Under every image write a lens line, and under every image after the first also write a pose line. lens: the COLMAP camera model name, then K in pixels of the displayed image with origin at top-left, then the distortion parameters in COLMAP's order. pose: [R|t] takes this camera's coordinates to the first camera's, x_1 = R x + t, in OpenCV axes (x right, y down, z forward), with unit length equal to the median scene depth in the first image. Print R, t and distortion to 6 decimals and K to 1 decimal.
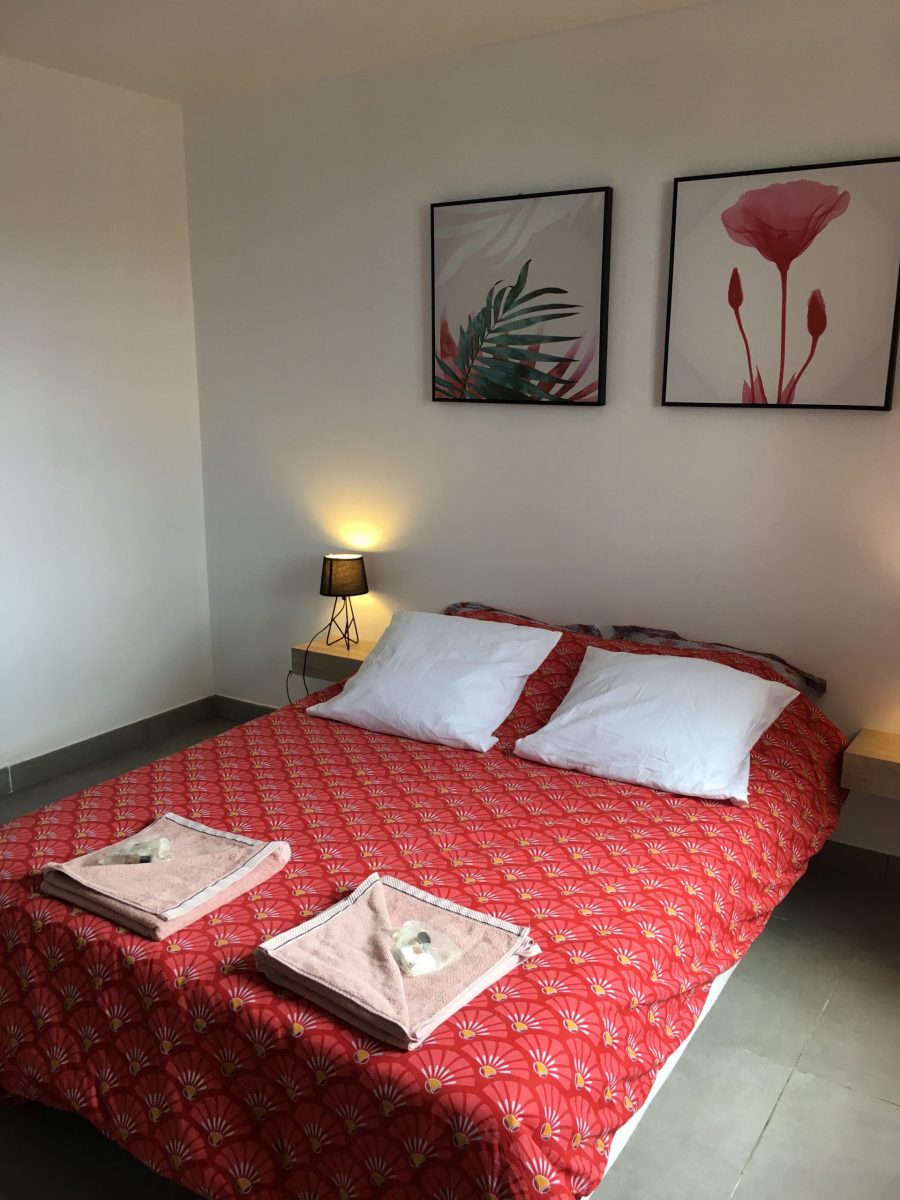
lens RADIAL K [[1022.7, 0, 450.0], [0, 1022.7, 600.0], [0, 0, 1]] dist [0.075210, -0.101643]
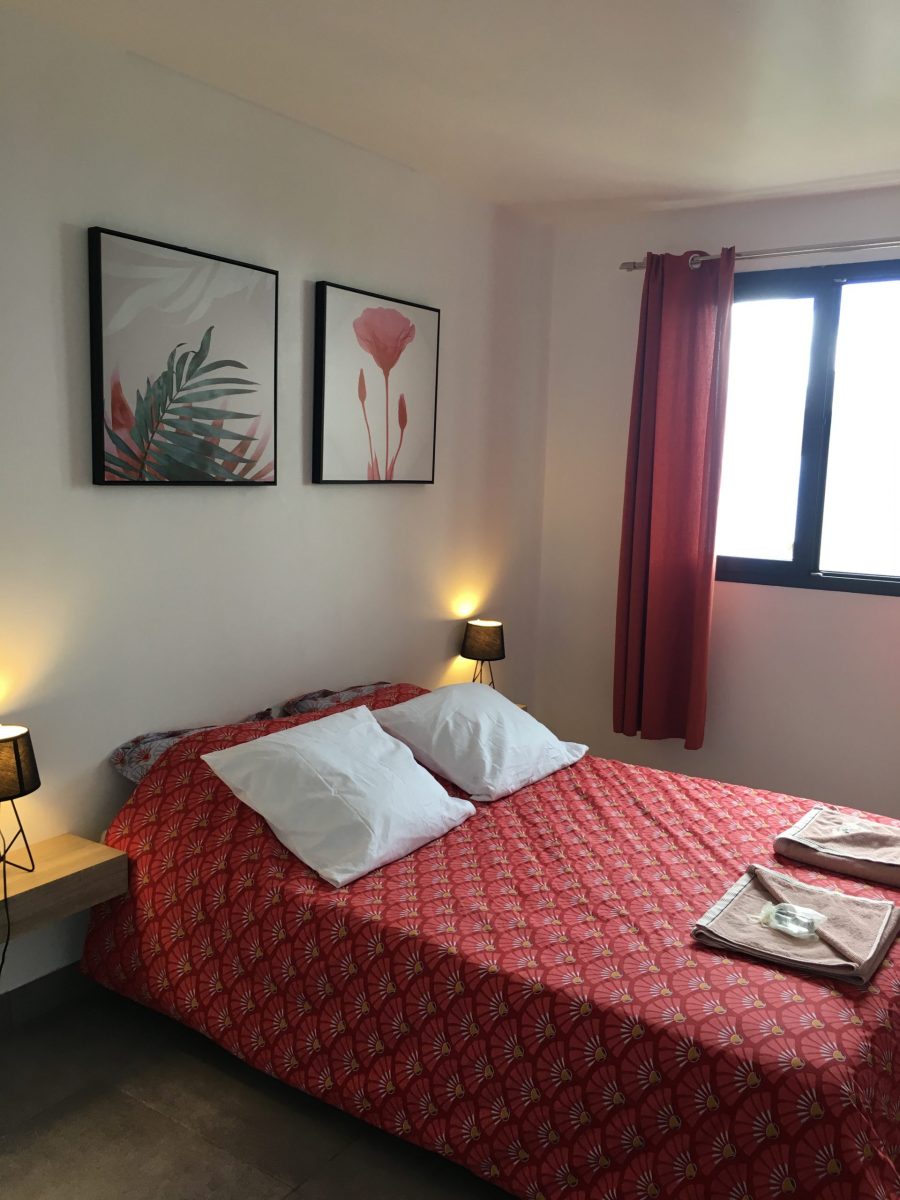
lens RADIAL K [[1022.7, 0, 450.0], [0, 1022.7, 600.0], [0, 0, 1]] dist [0.075210, -0.101643]
pose [[0.022008, -0.137900, 0.990202, -0.812689], [0.195234, 0.971966, 0.131021, -0.171903], [-0.980510, 0.190438, 0.048314, 0.779064]]
